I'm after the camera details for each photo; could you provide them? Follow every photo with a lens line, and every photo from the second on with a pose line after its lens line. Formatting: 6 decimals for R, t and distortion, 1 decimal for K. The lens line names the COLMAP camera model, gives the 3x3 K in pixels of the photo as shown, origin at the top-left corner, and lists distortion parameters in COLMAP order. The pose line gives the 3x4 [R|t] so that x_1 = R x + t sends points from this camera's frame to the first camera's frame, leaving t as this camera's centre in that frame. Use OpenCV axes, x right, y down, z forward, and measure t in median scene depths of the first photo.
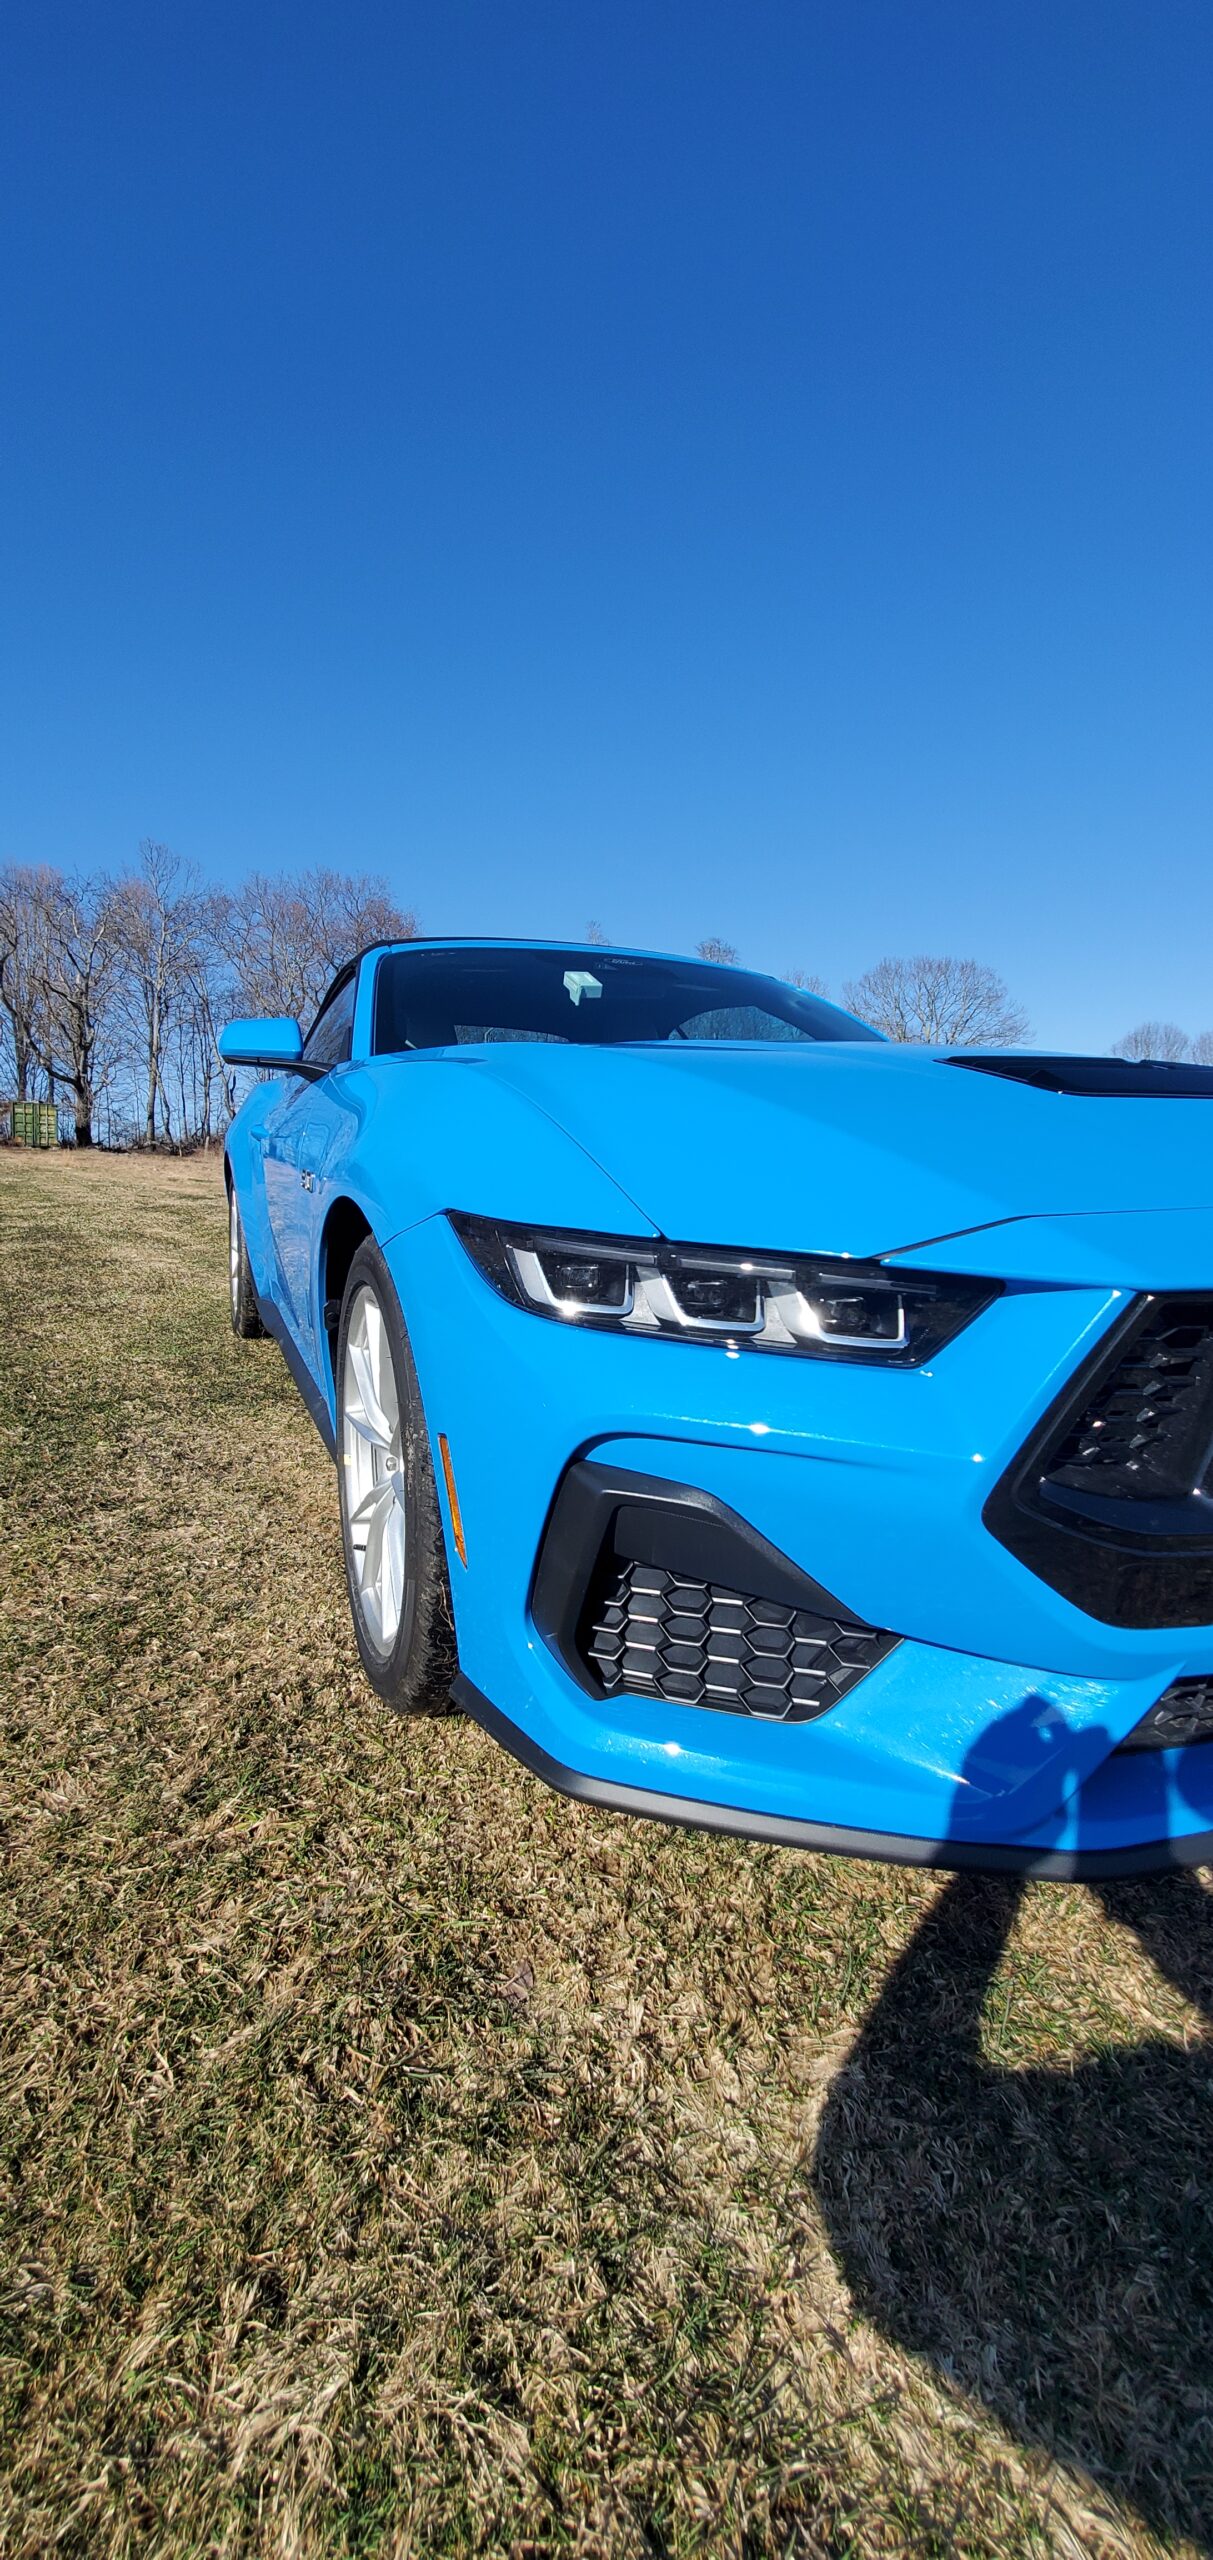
lens RADIAL K [[990.9, 0, 606.5], [0, 990.9, 1280.0], [0, 0, 1]] dist [0.006031, -0.003668]
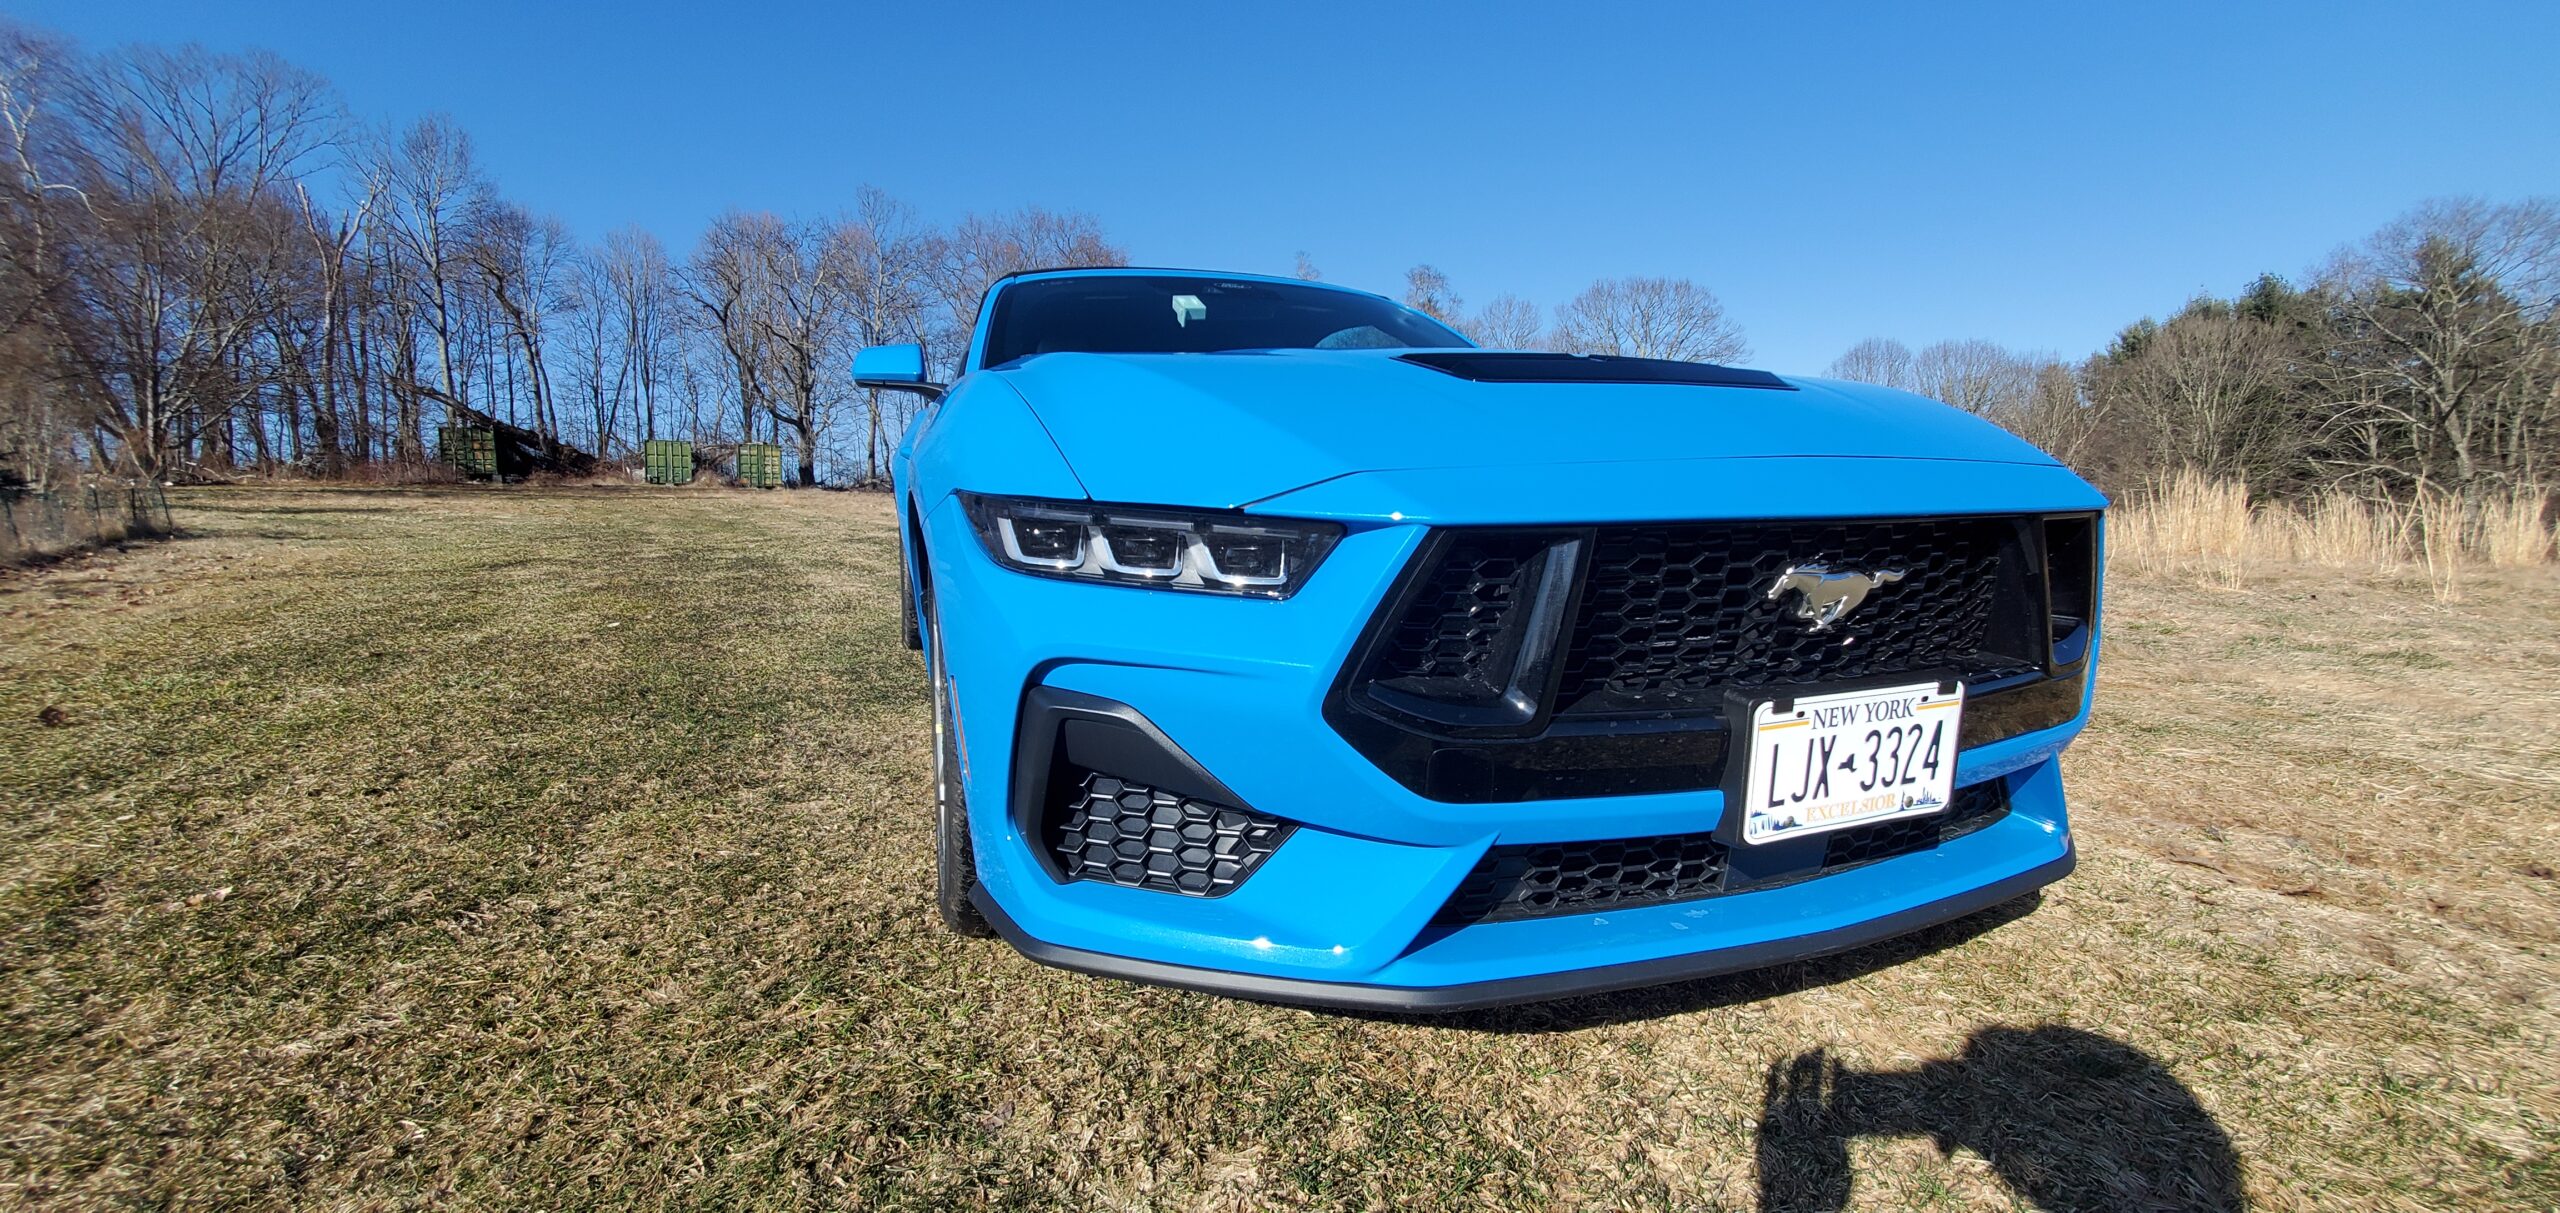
lens RADIAL K [[990.9, 0, 1284.7], [0, 990.9, 604.2], [0, 0, 1]] dist [0.006031, -0.003668]
pose [[0.999112, -0.015618, -0.039125, 0.177926], [0.015398, 0.999864, -0.005911, 0.051248], [0.039212, 0.005303, 0.999217, -0.114885]]
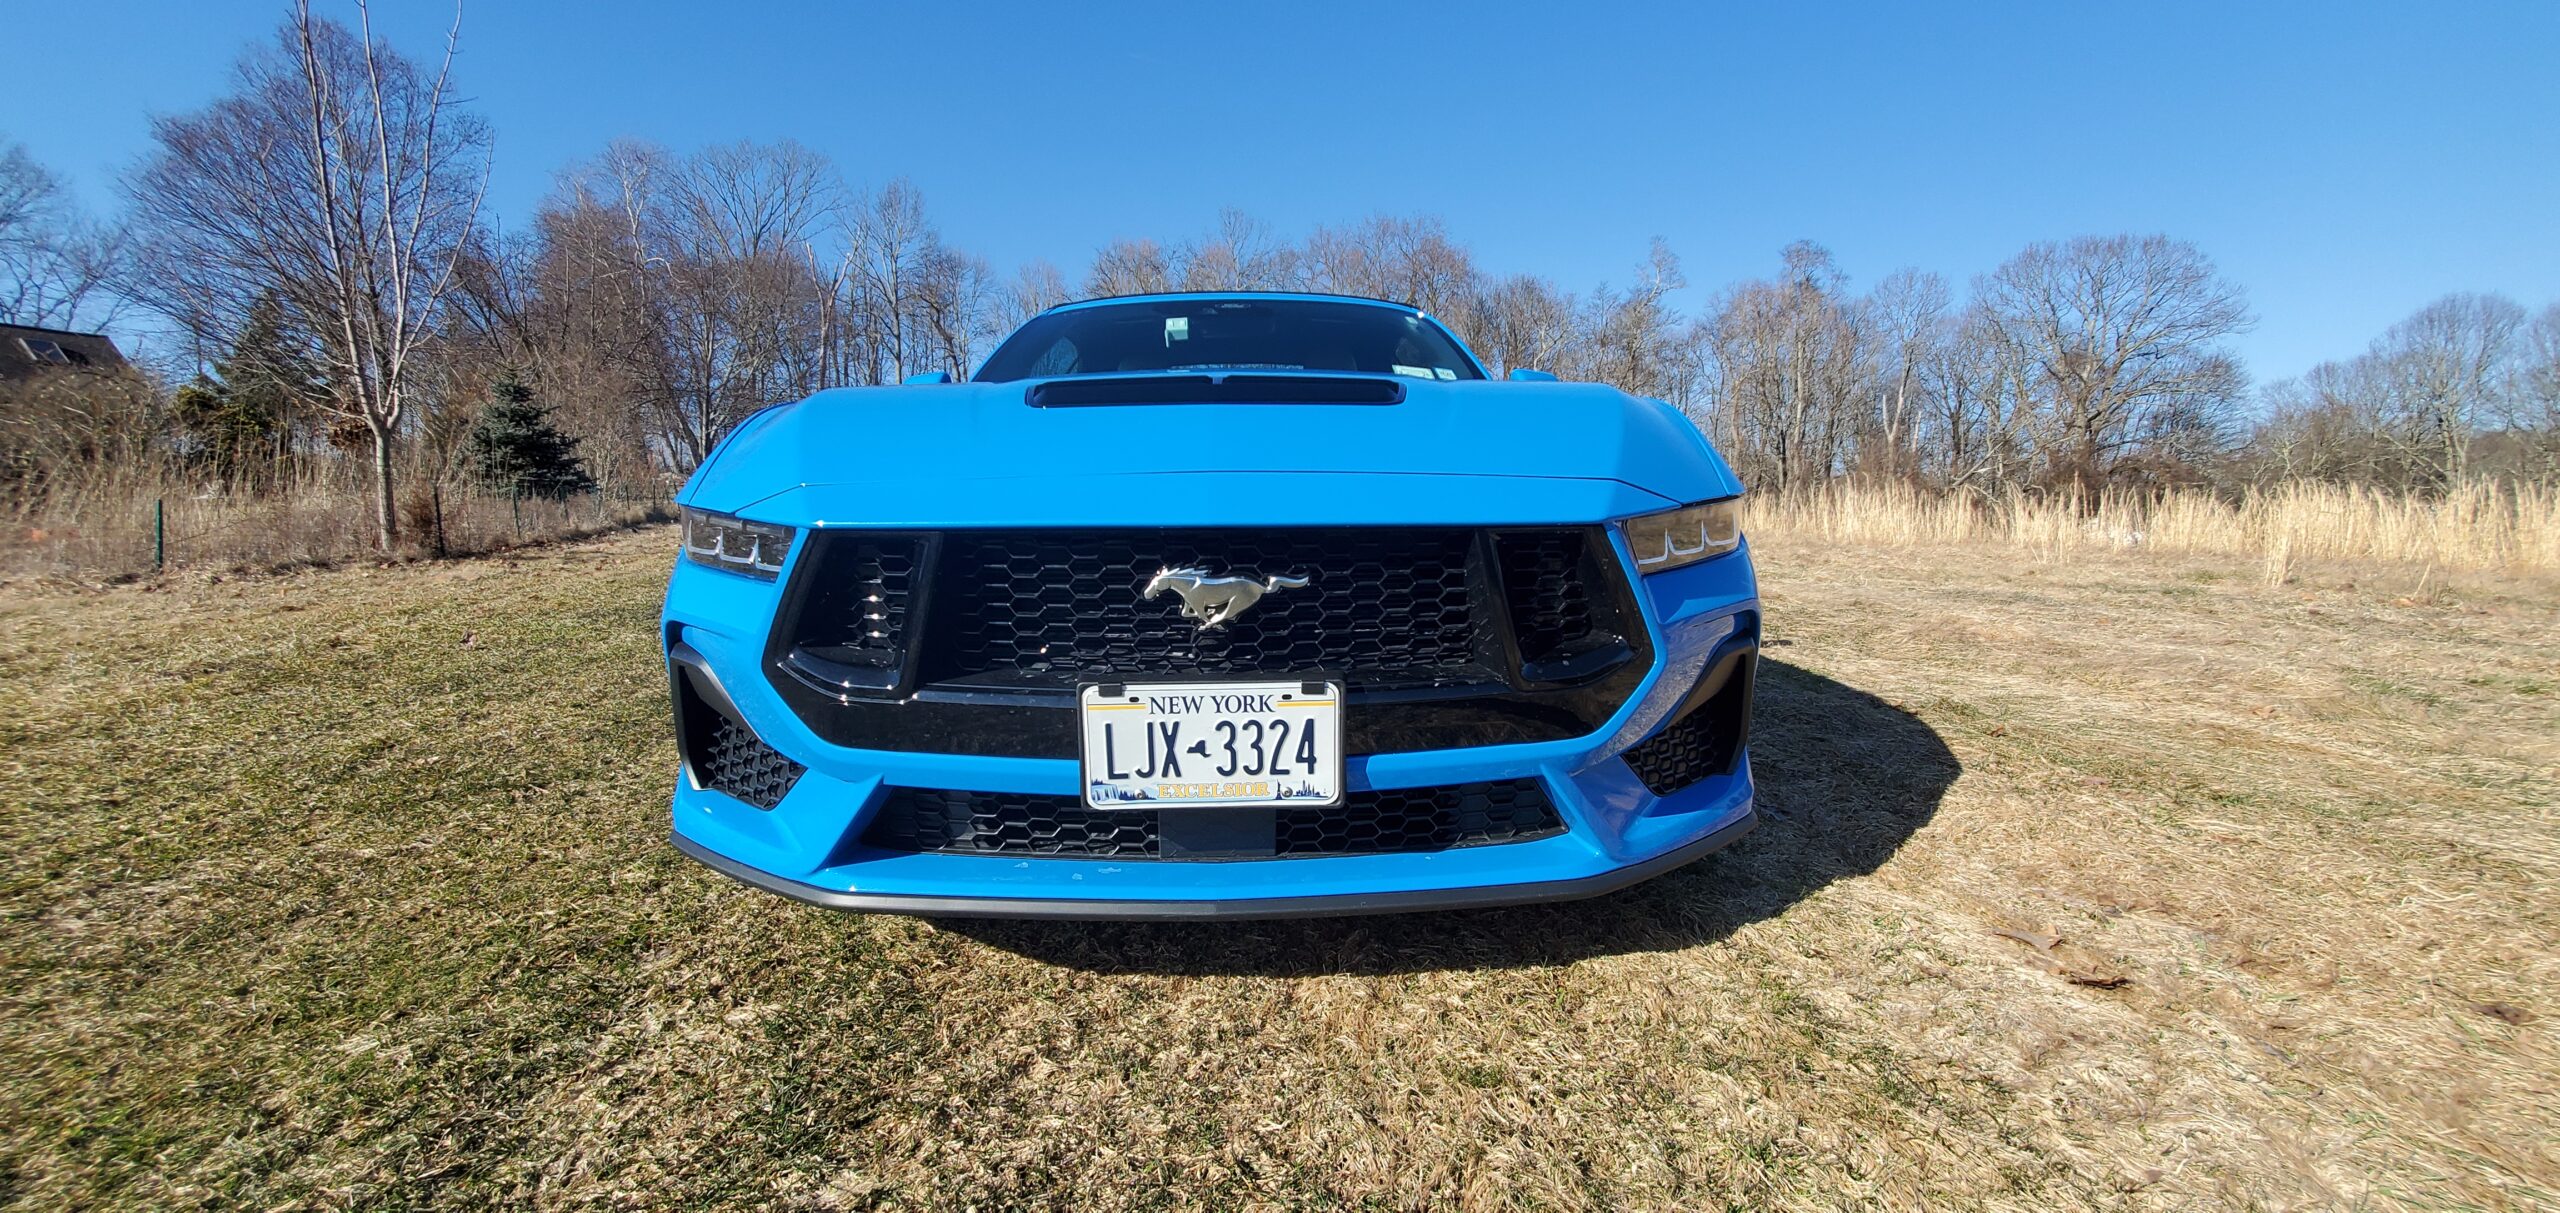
lens RADIAL K [[997.1, 0, 1293.5], [0, 997.1, 597.6], [0, 0, 1]] dist [0.004179, 0.000284]
pose [[0.933516, 0.023741, -0.357748, 0.830473], [-0.029287, 0.999520, -0.010093, 0.052732], [0.357337, 0.019900, 0.933764, -0.105929]]
